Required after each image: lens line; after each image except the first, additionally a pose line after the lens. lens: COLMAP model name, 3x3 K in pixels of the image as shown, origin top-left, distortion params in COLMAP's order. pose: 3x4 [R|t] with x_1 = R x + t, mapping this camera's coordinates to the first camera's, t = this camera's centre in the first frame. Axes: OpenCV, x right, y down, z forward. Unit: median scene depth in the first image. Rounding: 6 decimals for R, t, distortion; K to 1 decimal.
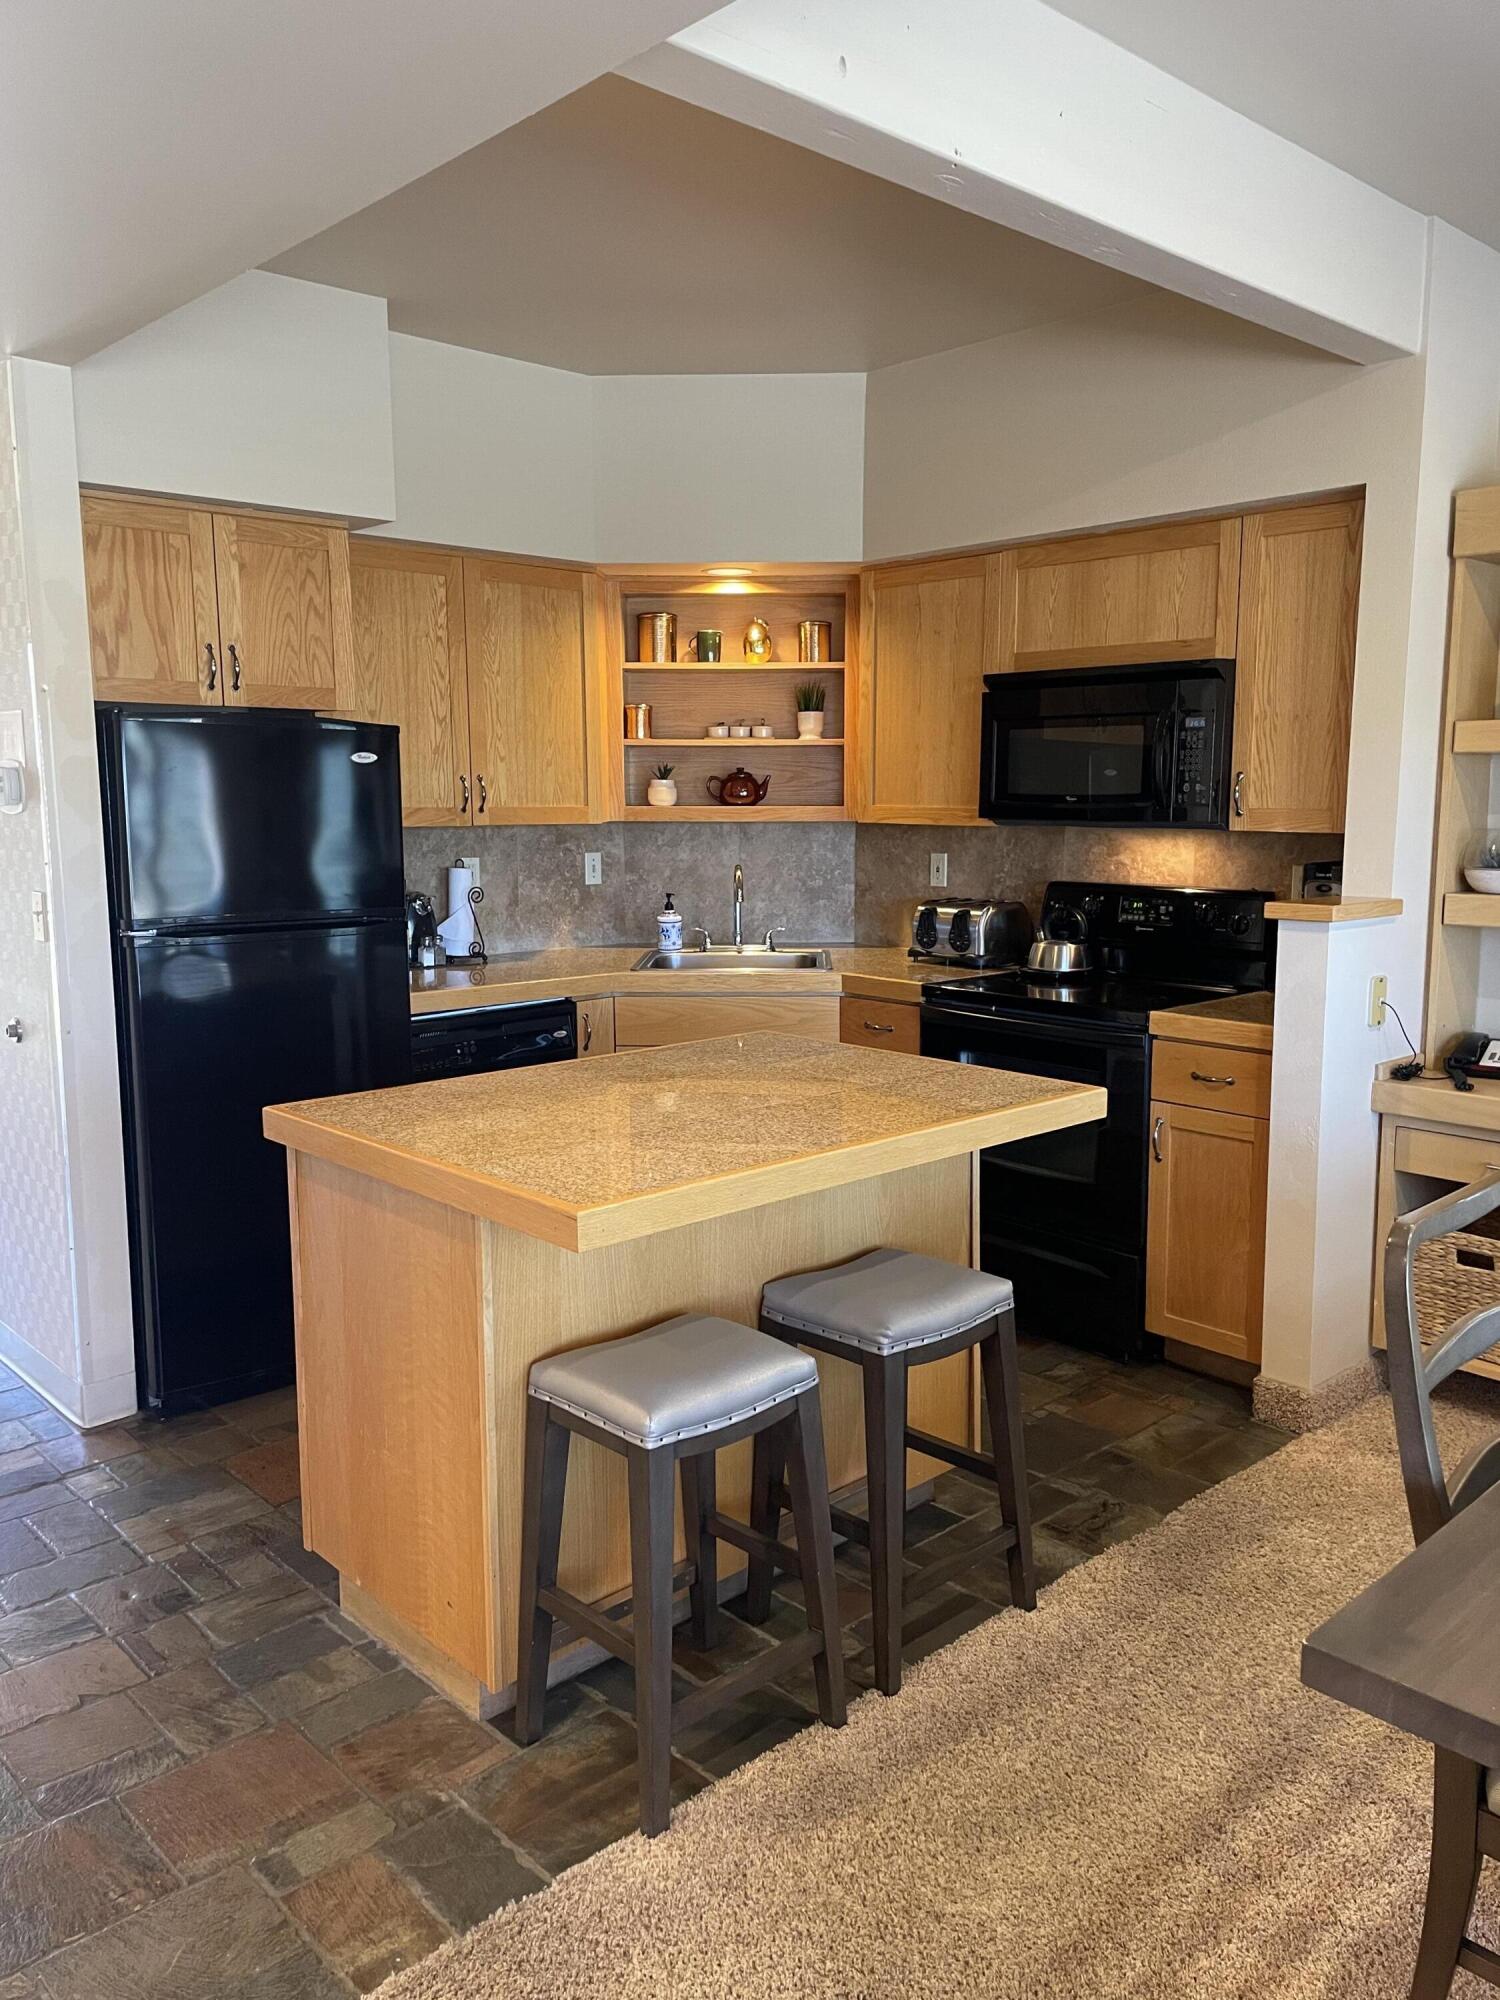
lens RADIAL K [[1513.7, 0, 769.2], [0, 1513.7, 1005.5], [0, 0, 1]] dist [0.082976, -0.100744]
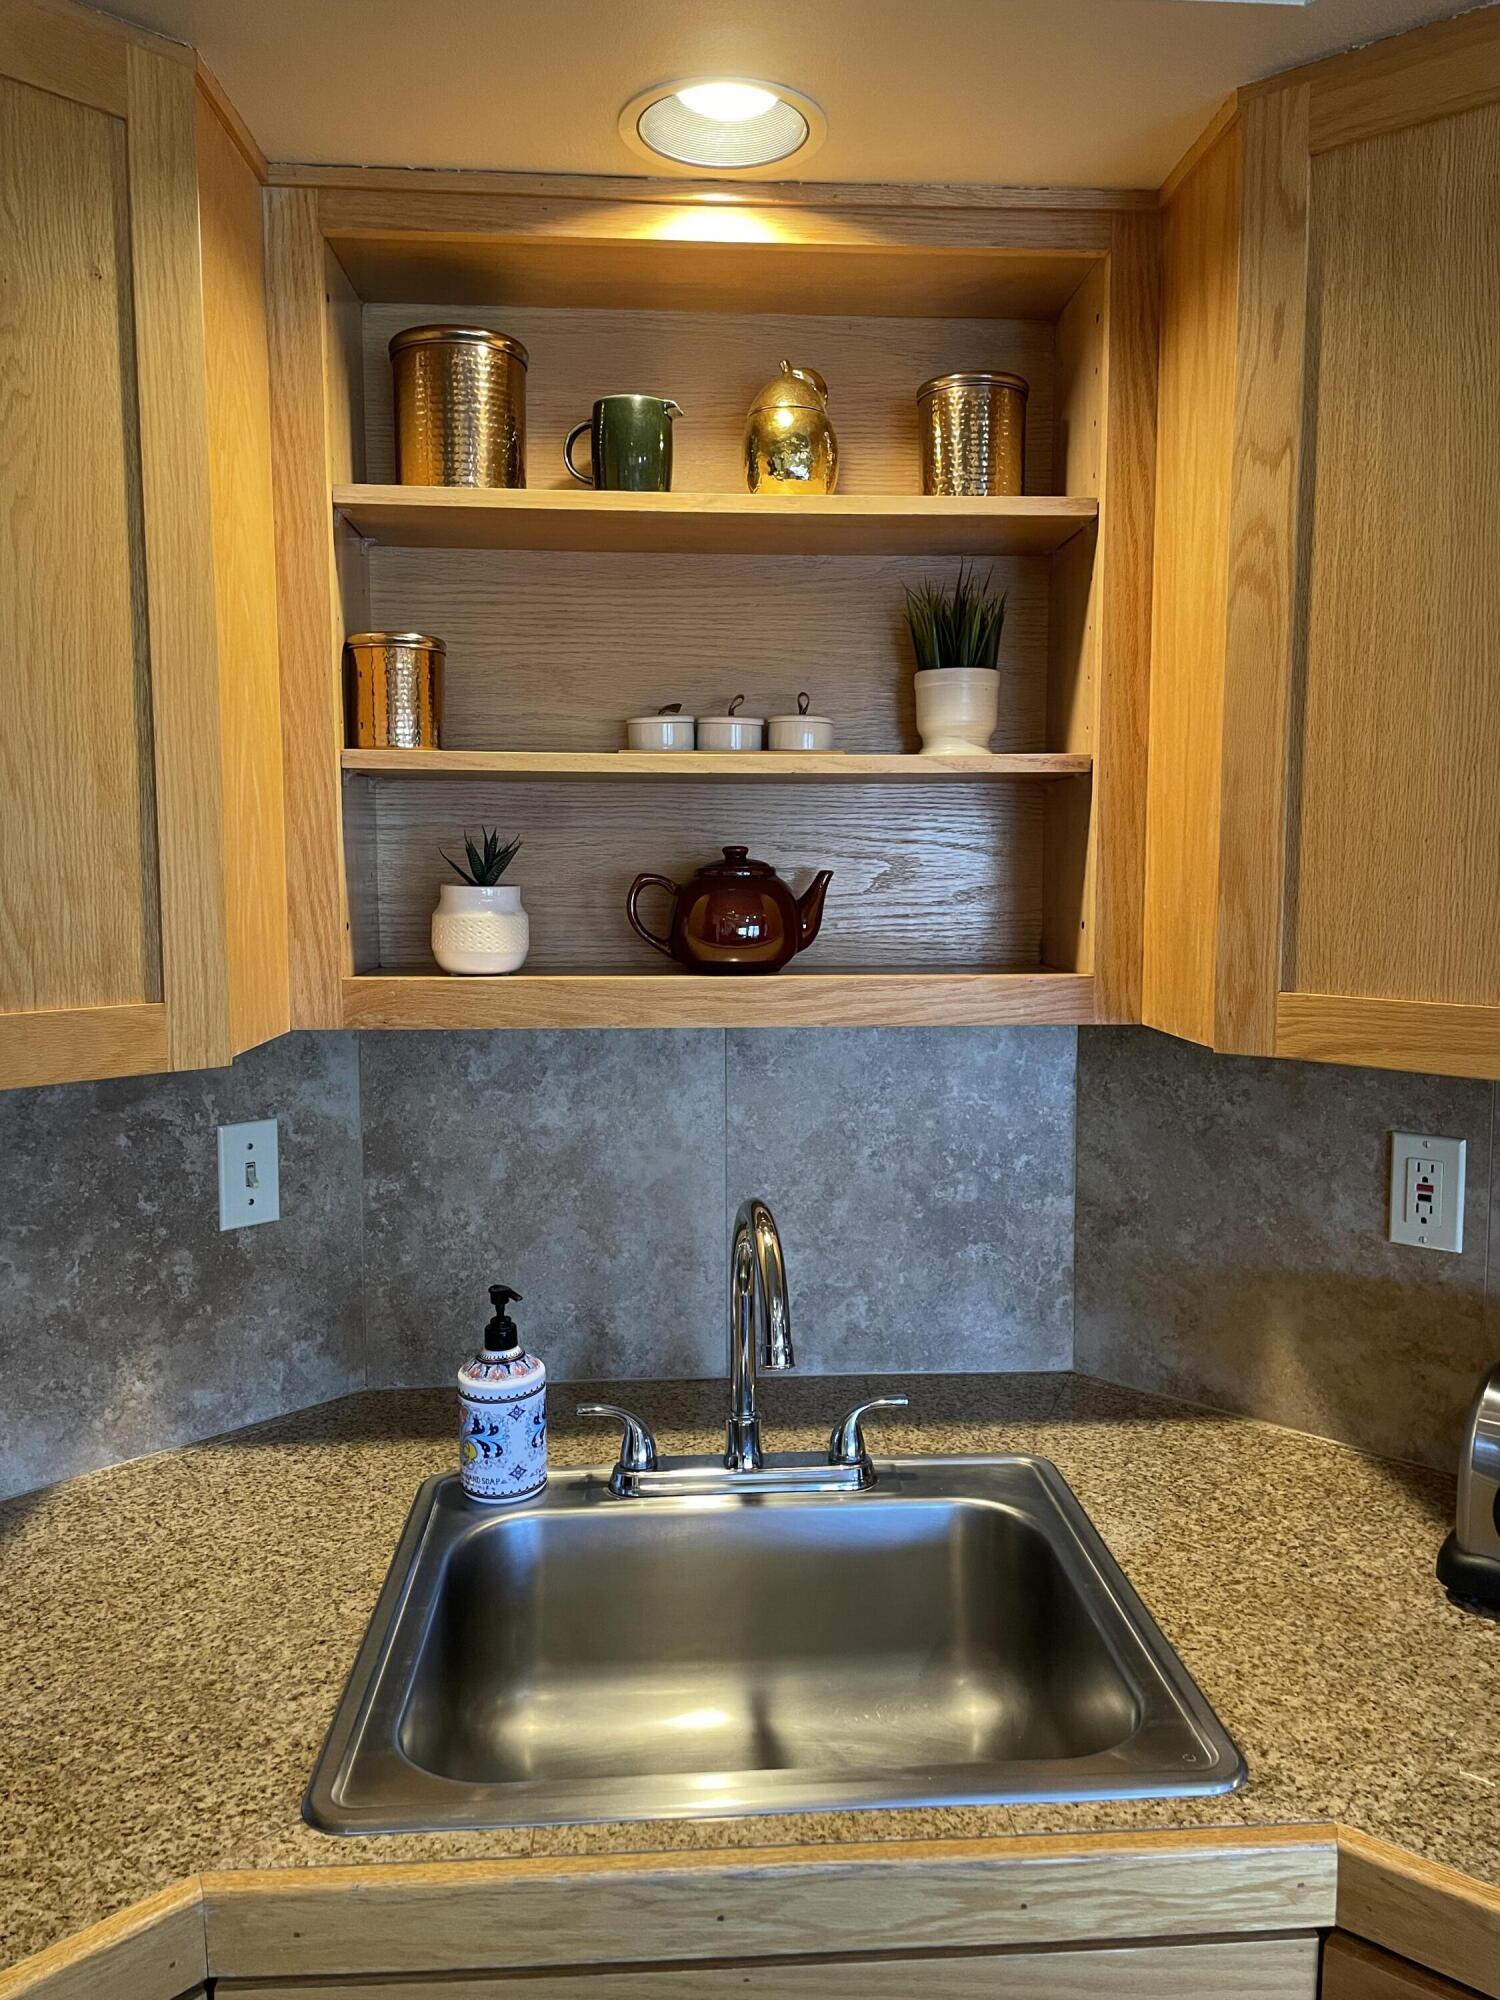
lens RADIAL K [[1513.7, 0, 748.8], [0, 1513.7, 987.8], [0, 0, 1]] dist [0.082976, -0.100744]
pose [[0.996447, -0.006010, 0.084013, -0.044481], [0.010695, 0.998406, -0.055424, -0.115786], [-0.083546, 0.056125, 0.994922, 0.725068]]
